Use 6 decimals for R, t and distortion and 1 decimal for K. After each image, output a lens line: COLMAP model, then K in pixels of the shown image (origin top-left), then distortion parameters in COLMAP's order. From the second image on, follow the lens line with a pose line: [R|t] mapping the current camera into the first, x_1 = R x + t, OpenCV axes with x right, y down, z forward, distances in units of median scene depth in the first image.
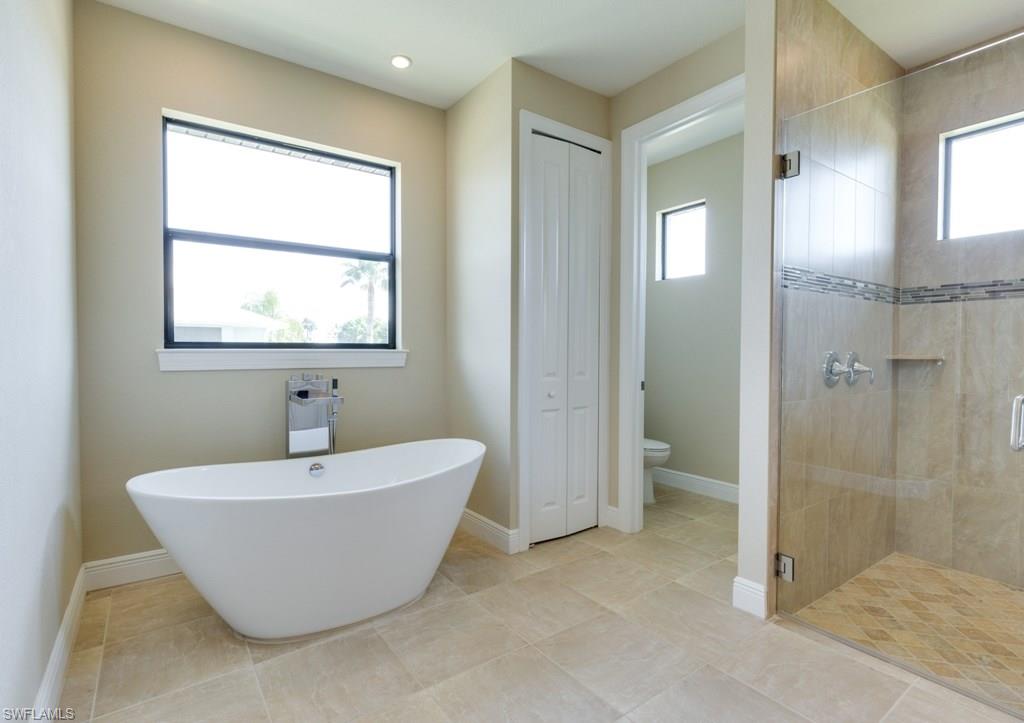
lens RADIAL K [[512.1, 0, 508.5], [0, 512.1, 358.0], [0, 0, 1]] dist [0.004438, 0.000667]
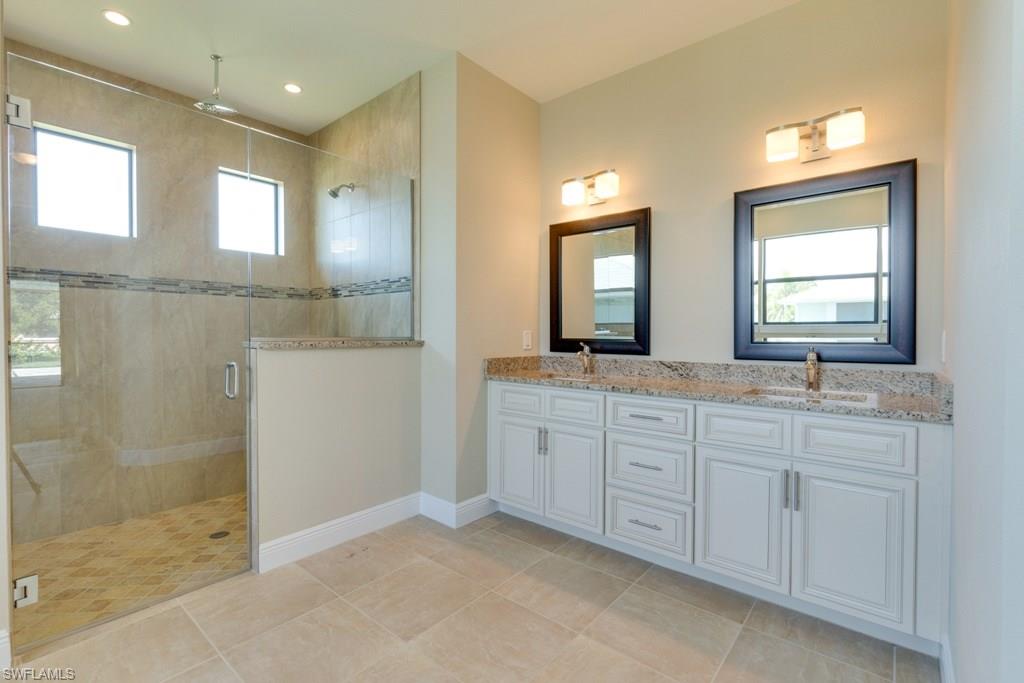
lens RADIAL K [[462.5, 0, 506.8], [0, 462.5, 338.7], [0, 0, 1]] dist [0.003254, -0.002440]
pose [[-0.250190, -0.015144, 0.968078, -0.351985], [0.019521, 0.999596, 0.020682, -0.003041], [-0.968000, 0.024072, -0.249793, 0.386853]]
